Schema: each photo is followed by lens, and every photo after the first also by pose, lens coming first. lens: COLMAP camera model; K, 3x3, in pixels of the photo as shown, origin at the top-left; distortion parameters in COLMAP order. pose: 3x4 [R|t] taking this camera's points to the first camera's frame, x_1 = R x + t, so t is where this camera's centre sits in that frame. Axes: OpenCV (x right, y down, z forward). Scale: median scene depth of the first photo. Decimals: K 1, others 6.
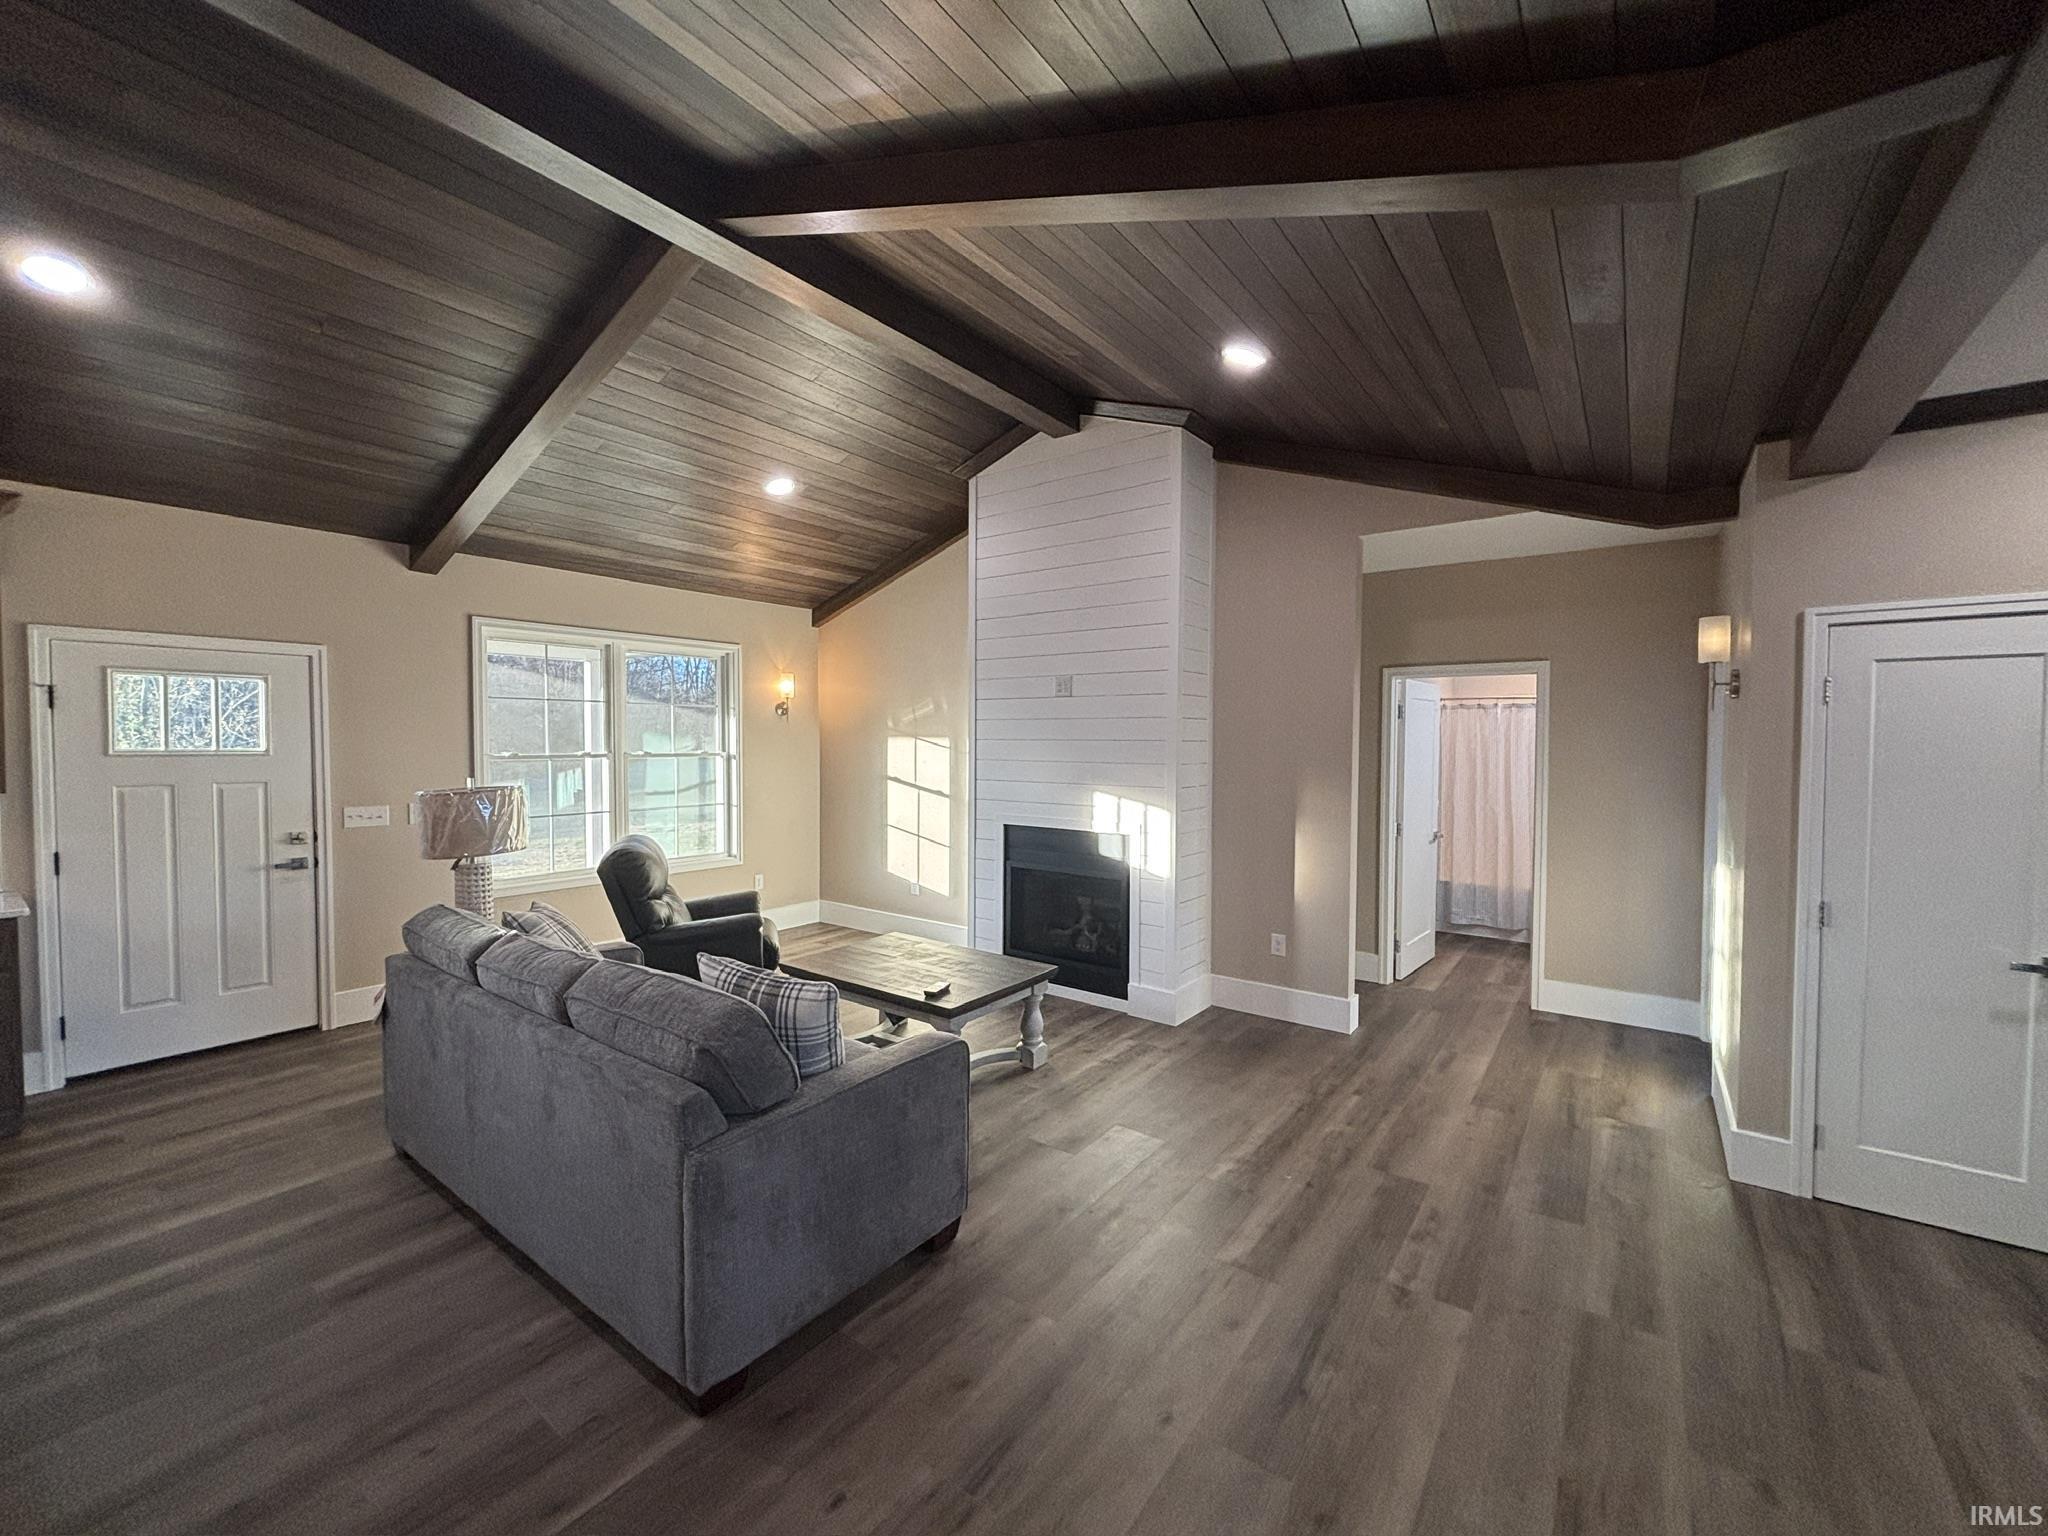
lens RADIAL K [[827.4, 0, 1018.3], [0, 827.4, 766.5], [0, 0, 1]] dist [-0.000914, 0.000018]
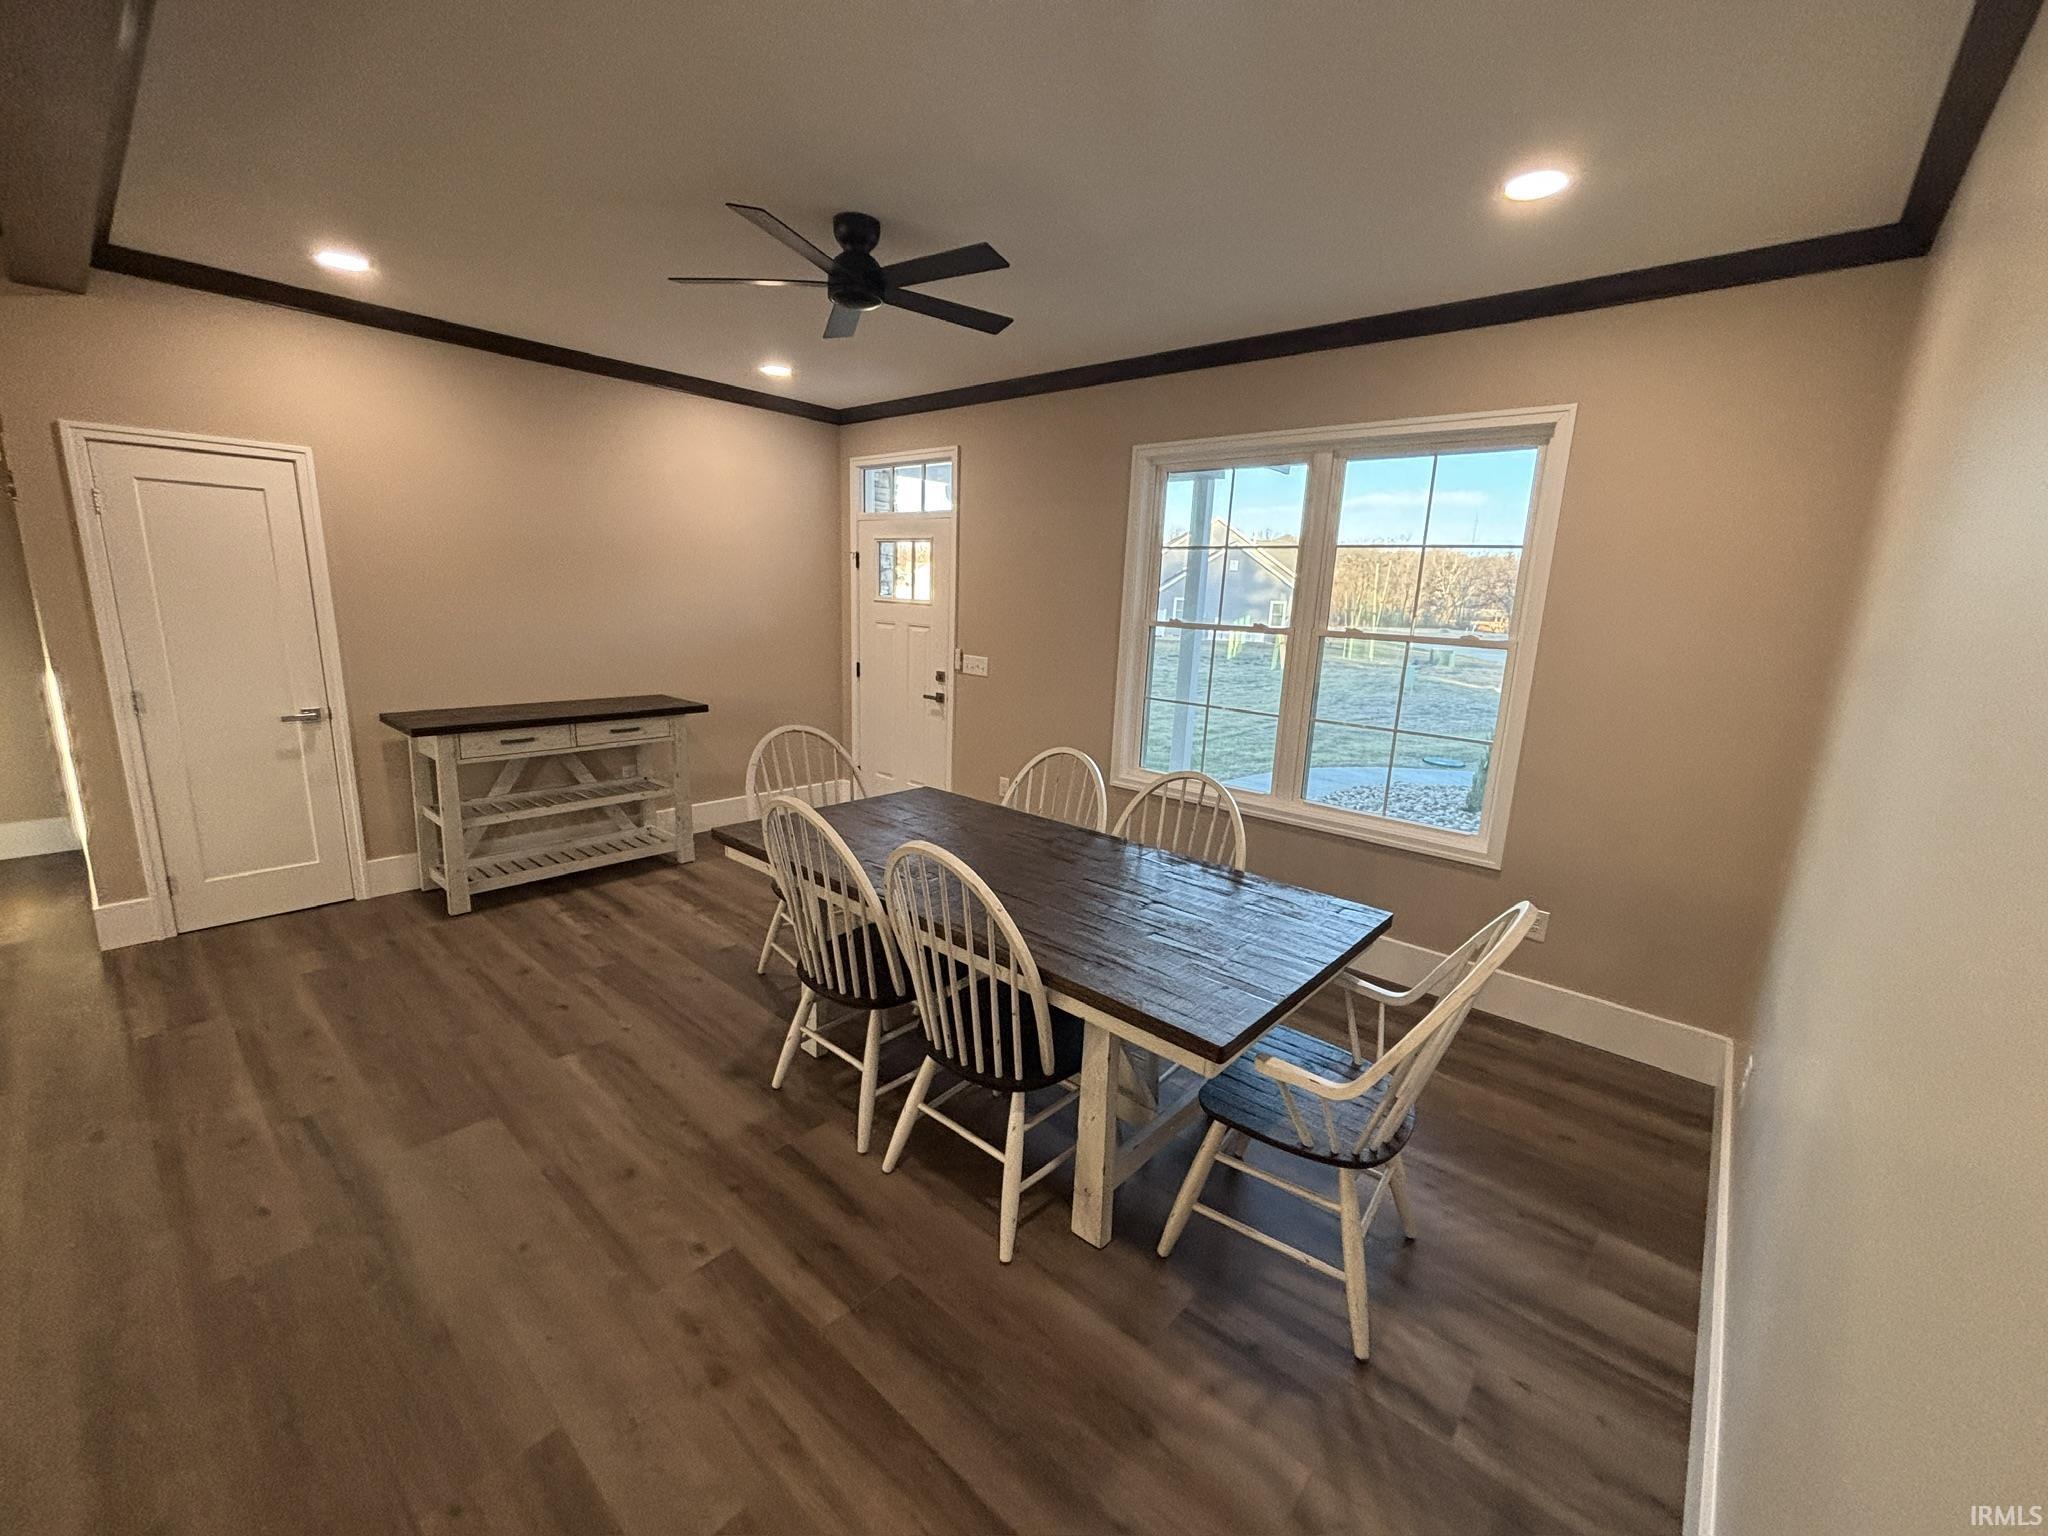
lens RADIAL K [[825.0, 0, 1021.7], [0, 825.0, 764.1], [0, 0, 1]] dist [0.001627, 0.000145]
pose [[0.074592, -0.207052, 0.975482, -0.053157], [-0.007566, 0.978062, 0.208178, 0.008981], [-0.997185, -0.022909, 0.071389, -0.211642]]
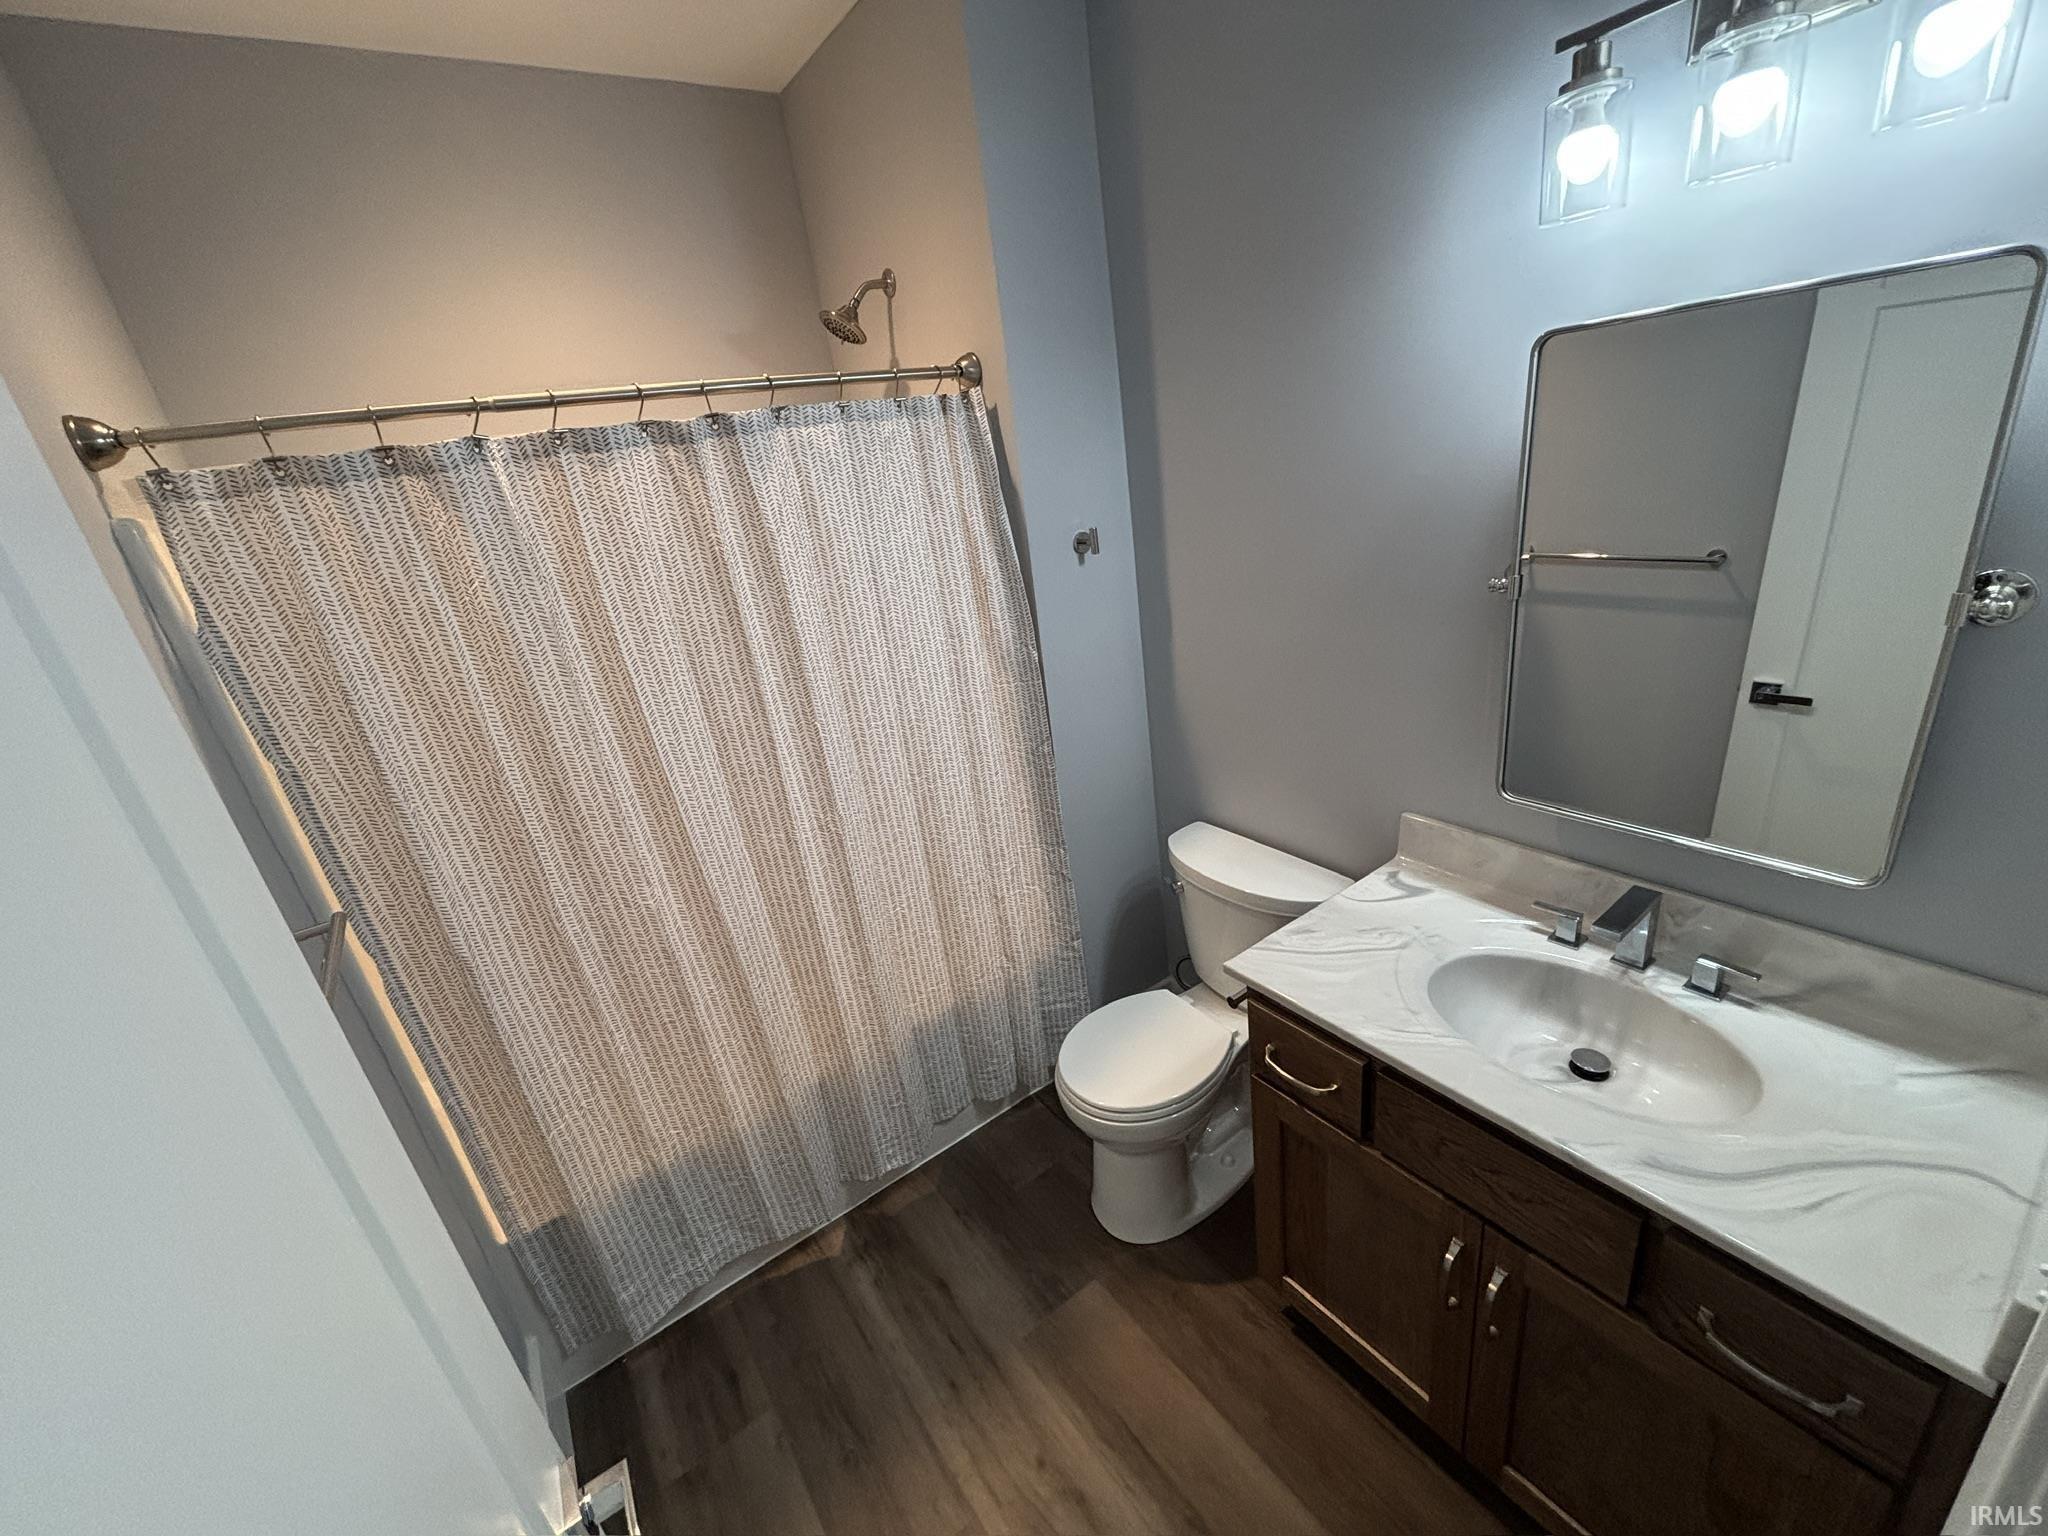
lens RADIAL K [[827.4, 0, 1018.3], [0, 827.4, 766.5], [0, 0, 1]] dist [-0.000914, 0.000018]
pose [[0.302866, -0.385672, 0.871510, 0.627842], [0.163746, 0.921918, 0.351075, -0.078455], [-0.938861, 0.036377, 0.342370, 1.232245]]
